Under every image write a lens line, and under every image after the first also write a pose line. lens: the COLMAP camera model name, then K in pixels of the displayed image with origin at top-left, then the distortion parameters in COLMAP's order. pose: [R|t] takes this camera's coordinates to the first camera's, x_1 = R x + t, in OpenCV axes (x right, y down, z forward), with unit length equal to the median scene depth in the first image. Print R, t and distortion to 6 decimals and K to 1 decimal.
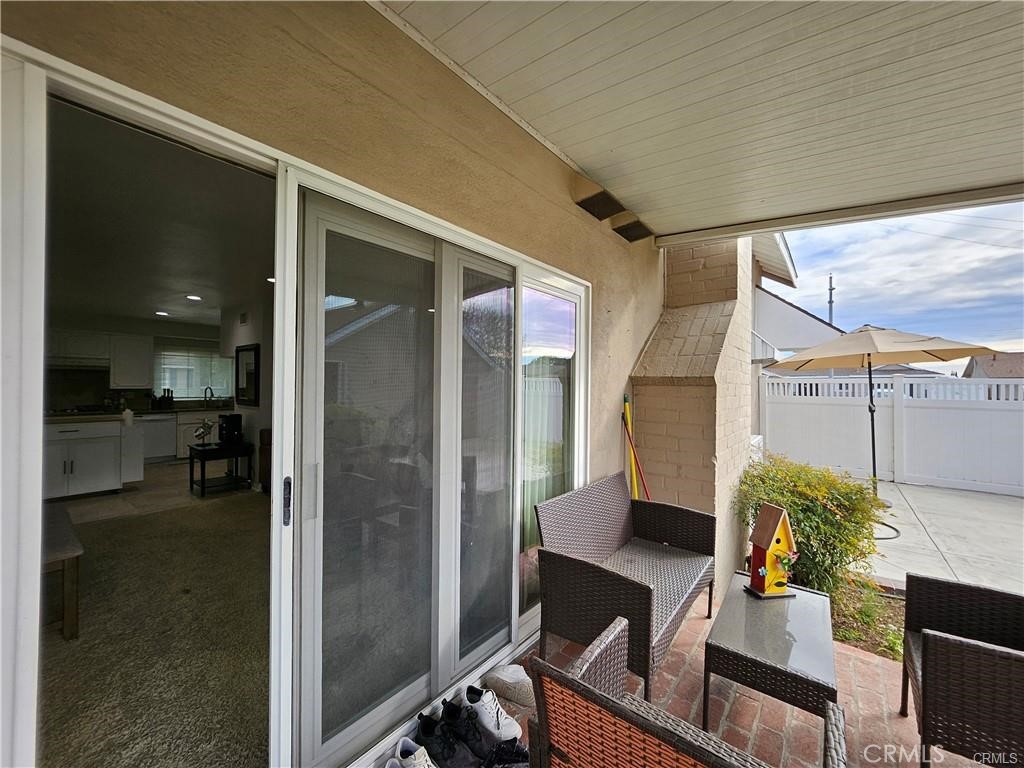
lens RADIAL K [[402.6, 0, 509.0], [0, 402.6, 385.0], [0, 0, 1]] dist [-0.002939, 0.000439]
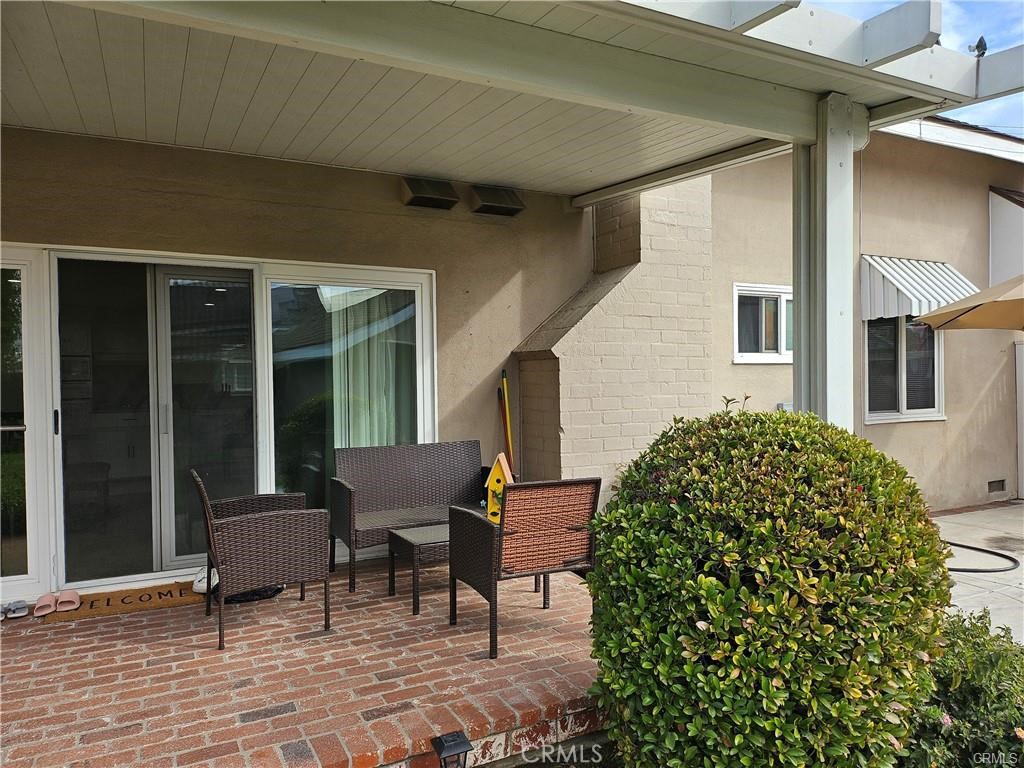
lens RADIAL K [[719.1, 0, 509.5], [0, 719.1, 393.1], [0, 0, 1]] dist [0.052134, -0.003027]
pose [[0.915849, -0.015494, -0.401224, 0.564462], [0.022935, 0.999642, 0.013750, 0.030751], [0.400867, -0.021795, 0.915877, -0.359344]]
